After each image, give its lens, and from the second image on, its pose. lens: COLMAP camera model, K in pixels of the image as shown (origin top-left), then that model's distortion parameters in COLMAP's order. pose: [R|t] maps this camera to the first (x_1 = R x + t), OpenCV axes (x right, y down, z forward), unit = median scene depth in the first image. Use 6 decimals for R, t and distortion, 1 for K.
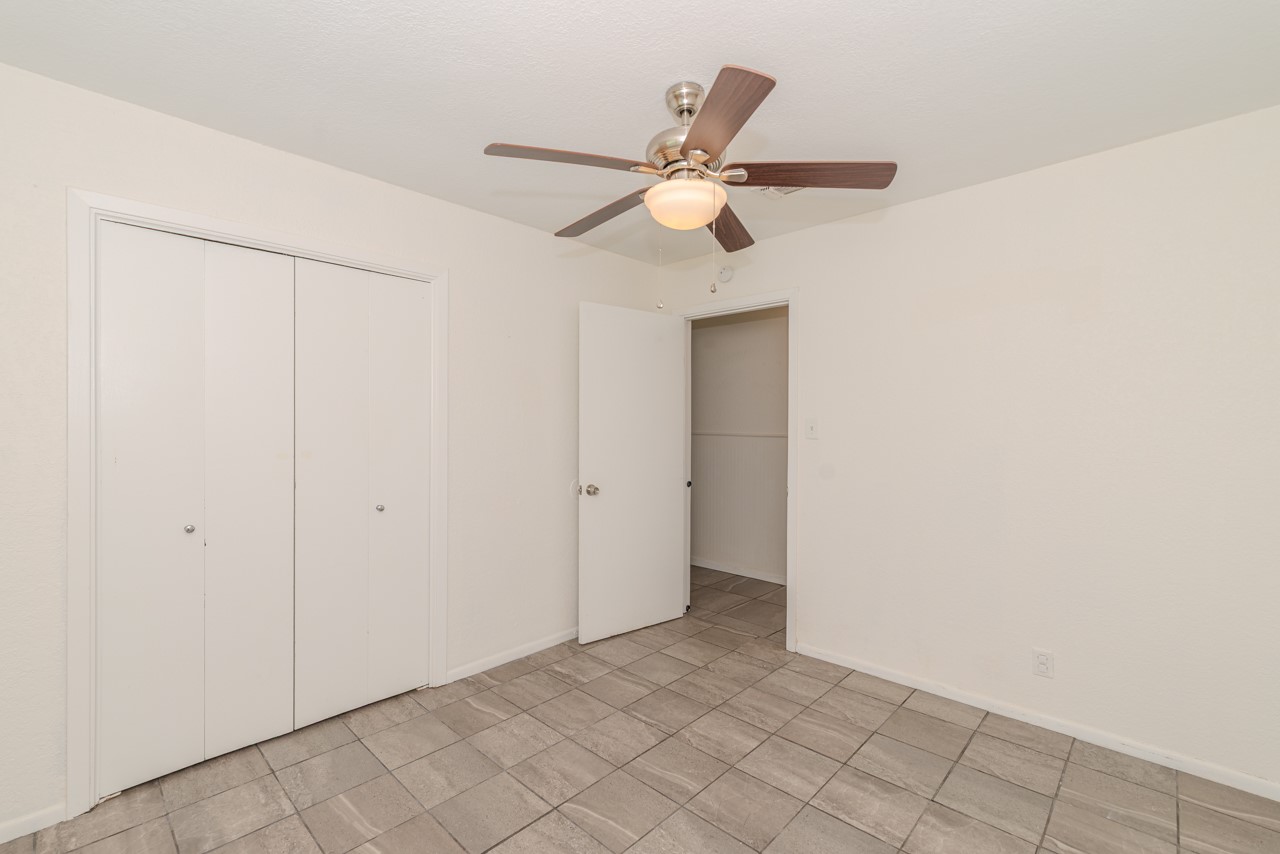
lens RADIAL K [[557.1, 0, 639.1], [0, 557.1, 414.0], [0, 0, 1]] dist [-0.001142, -0.000387]
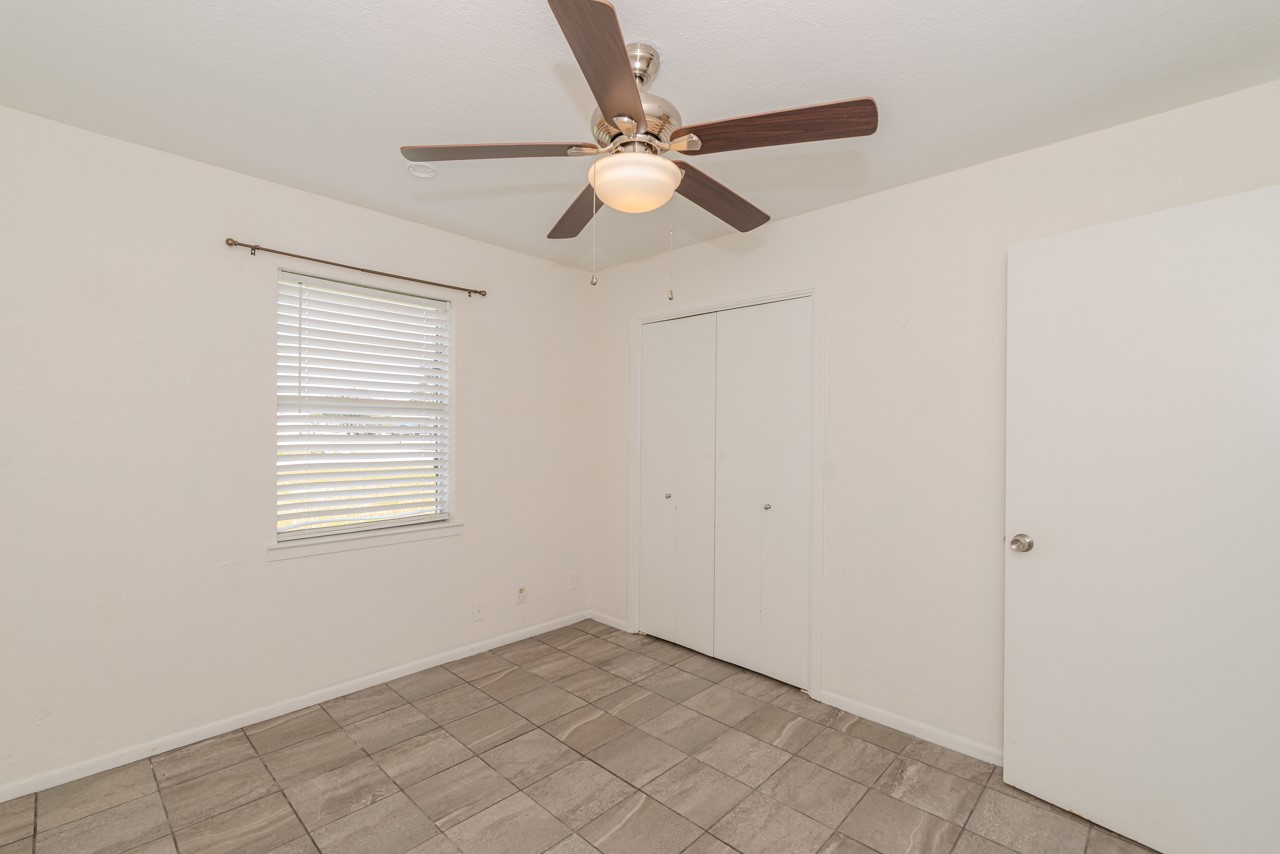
lens RADIAL K [[557.4, 0, 640.0], [0, 557.4, 427.0], [0, 0, 1]] dist [0.000411, 0.000174]
pose [[0.010810, -0.010653, -0.999885, 0.735613], [-0.002623, 0.999940, -0.010682, 0.018165], [0.999938, 0.002738, 0.010781, 0.784452]]
